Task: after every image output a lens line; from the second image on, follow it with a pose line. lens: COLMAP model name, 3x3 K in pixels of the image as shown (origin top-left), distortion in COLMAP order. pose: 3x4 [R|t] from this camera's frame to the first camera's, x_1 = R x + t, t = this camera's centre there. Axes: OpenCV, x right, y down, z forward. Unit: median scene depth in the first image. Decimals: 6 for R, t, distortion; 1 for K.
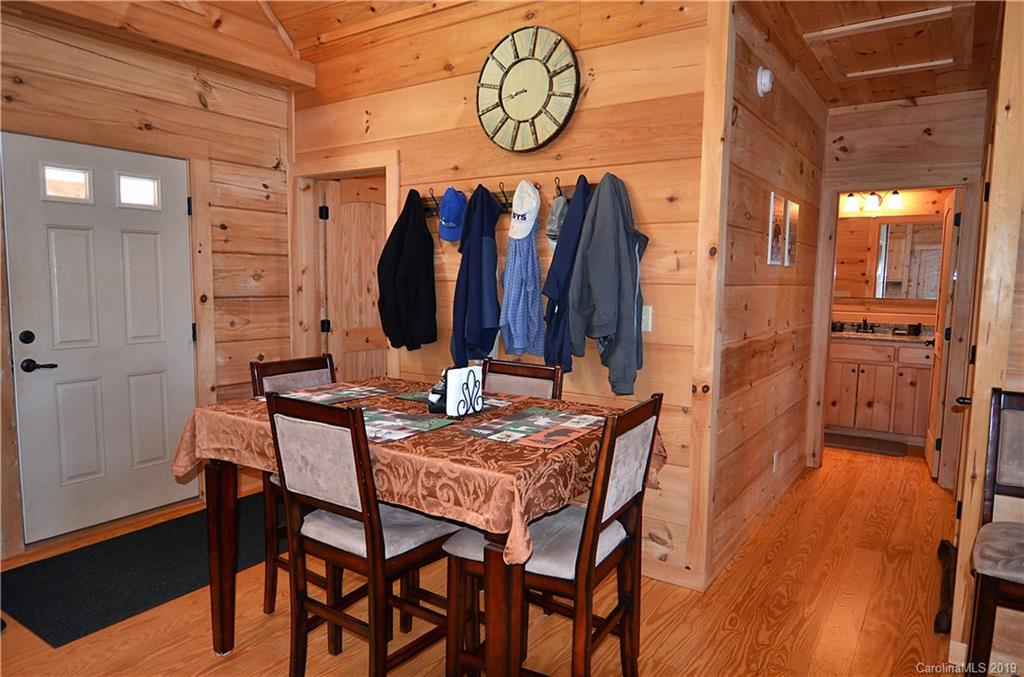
lens RADIAL K [[643.4, 0, 511.2], [0, 643.4, 342.4], [0, 0, 1]] dist [0.024238, -0.036300]
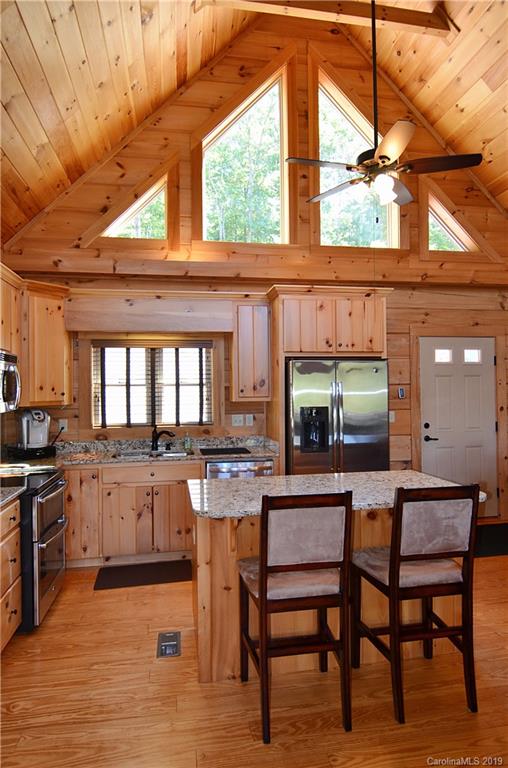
lens RADIAL K [[482.5, 0, 262.5], [0, 482.5, 386.3], [0, 0, 1]] dist [0.024238, -0.036300]
pose [[0.704833, -0.031525, -0.708672, 0.035543], [-0.050045, 0.994313, -0.094006, 0.037555], [0.707605, 0.101724, 0.699247, -0.524772]]
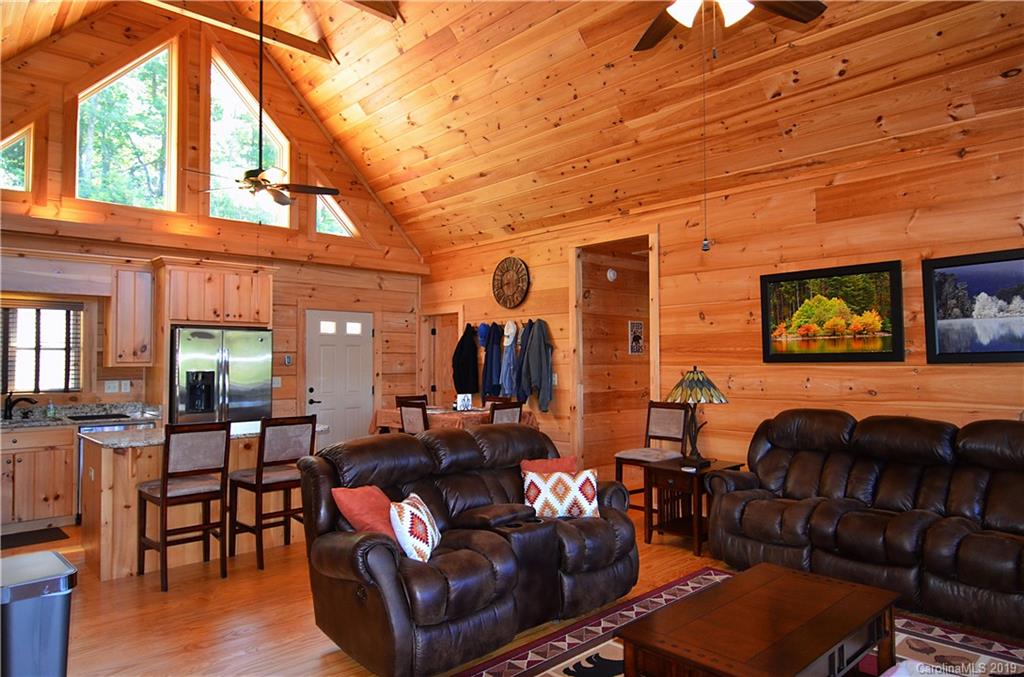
lens RADIAL K [[643.4, 0, 511.2], [0, 643.4, 342.4], [0, 0, 1]] dist [0.024238, -0.036300]
pose [[0.975795, -0.023426, -0.217427, 0.476765], [-0.005178, 0.991492, -0.130064, 0.113974], [0.218624, 0.128041, 0.967372, -1.106431]]
